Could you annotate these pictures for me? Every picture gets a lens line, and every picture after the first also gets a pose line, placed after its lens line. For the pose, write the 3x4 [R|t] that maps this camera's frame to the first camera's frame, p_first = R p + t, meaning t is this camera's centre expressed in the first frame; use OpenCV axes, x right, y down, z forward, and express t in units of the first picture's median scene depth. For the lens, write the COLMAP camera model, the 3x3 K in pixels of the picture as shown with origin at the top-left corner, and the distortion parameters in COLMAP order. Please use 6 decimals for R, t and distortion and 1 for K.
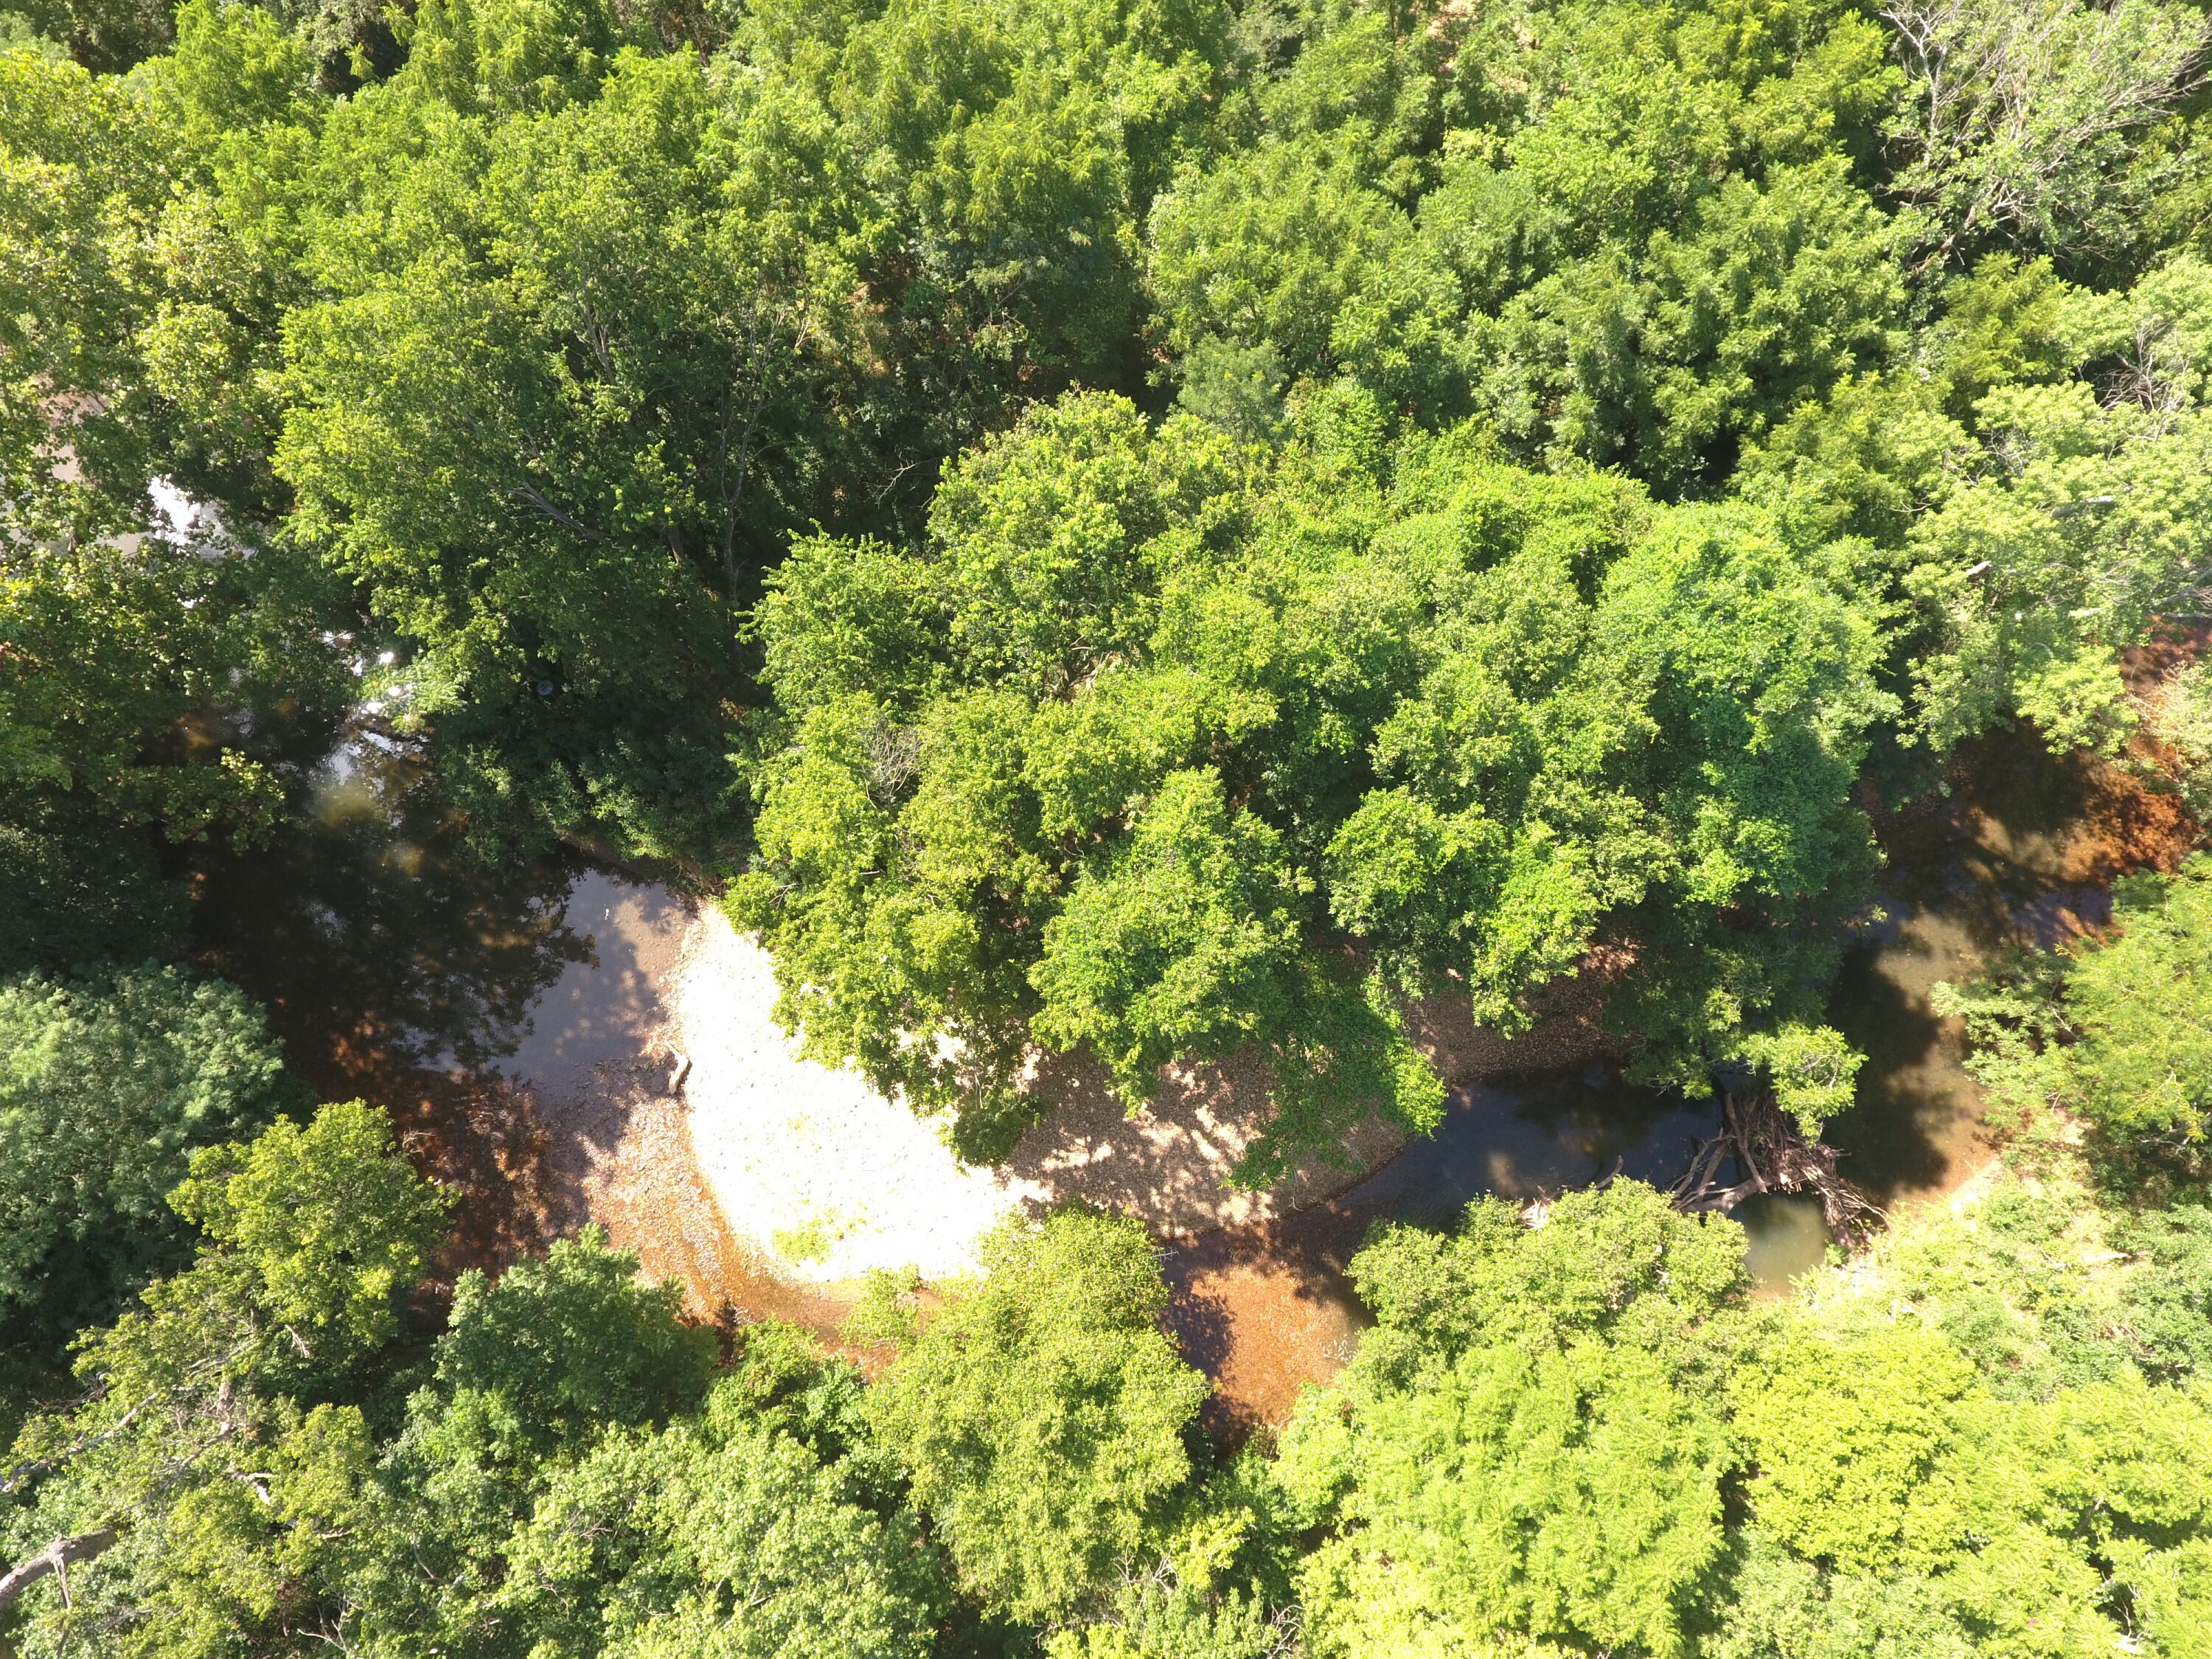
lens RADIAL K [[1303.7, 0, 1128.7], [0, 1303.7, 840.8], [0, 0, 1]] dist [-0.007782, 0.002258]
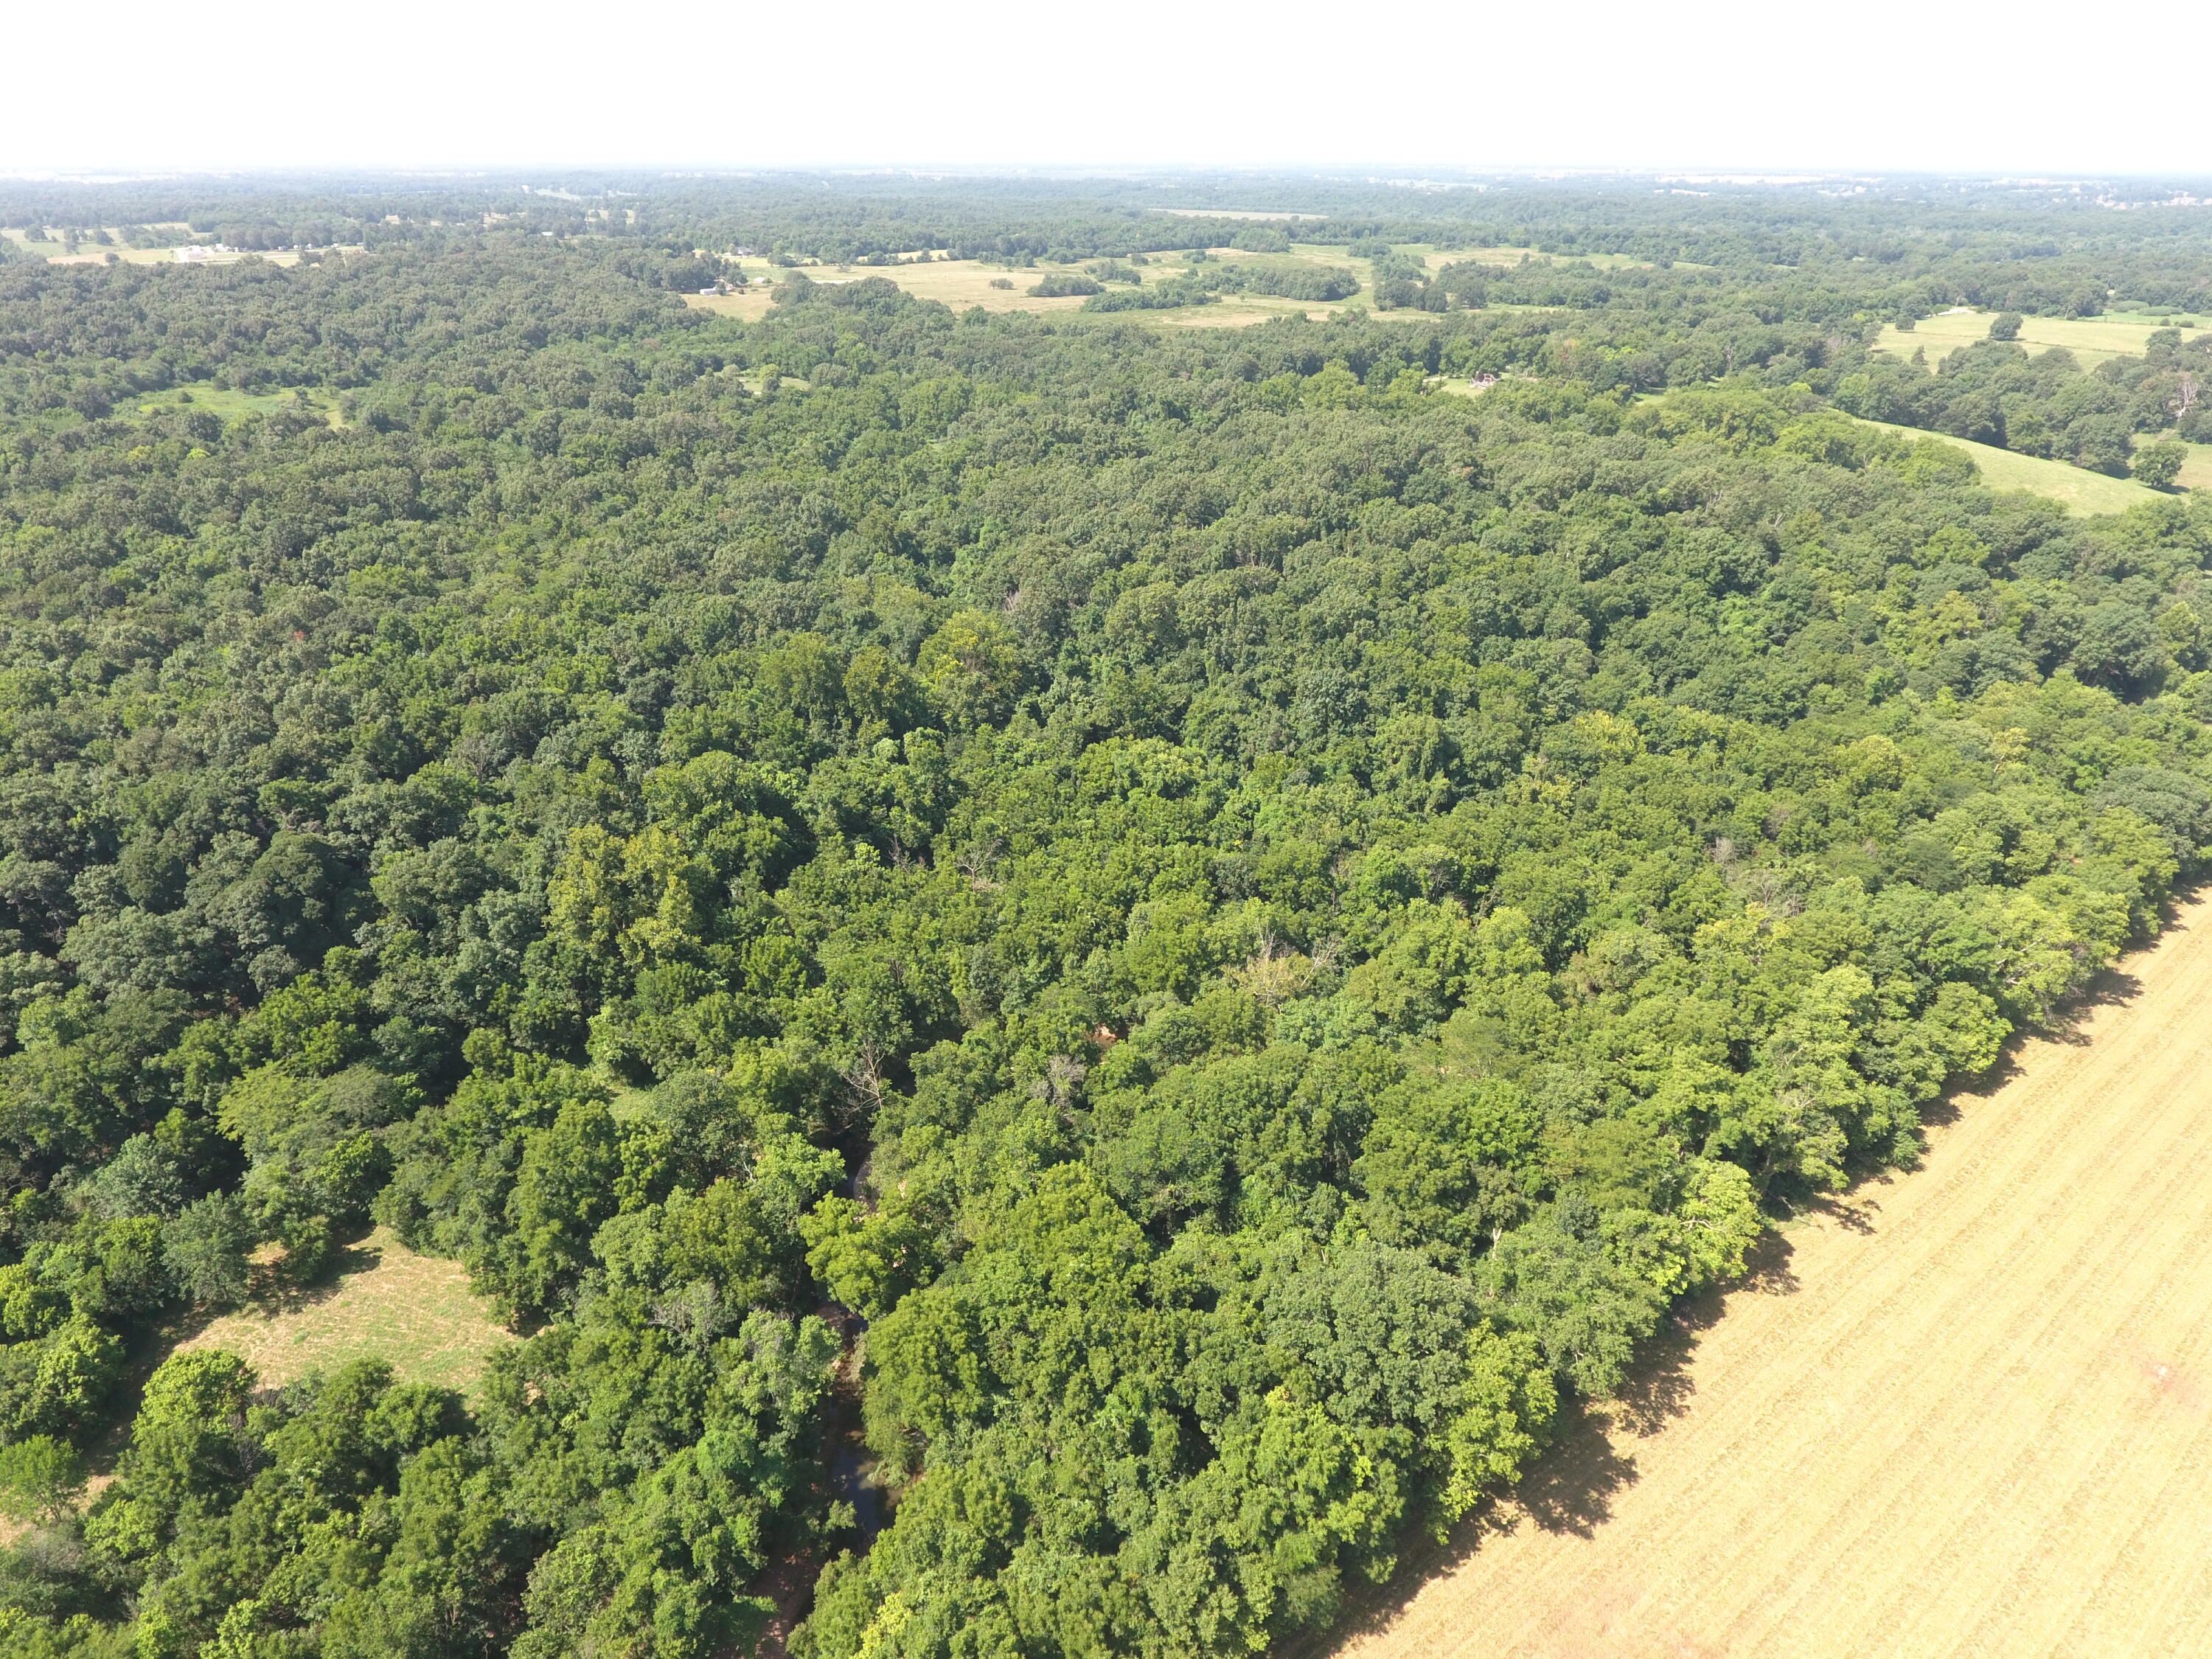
lens RADIAL K [[1303.7, 0, 1107.2], [0, 1303.7, 823.1], [0, 0, 1]] dist [-0.007782, 0.002258]
pose [[0.513783, -0.402037, 0.757887, -1.151981], [0.815869, 0.502146, -0.286717, 0.920861], [-0.265300, 0.765647, 0.586004, -3.014996]]
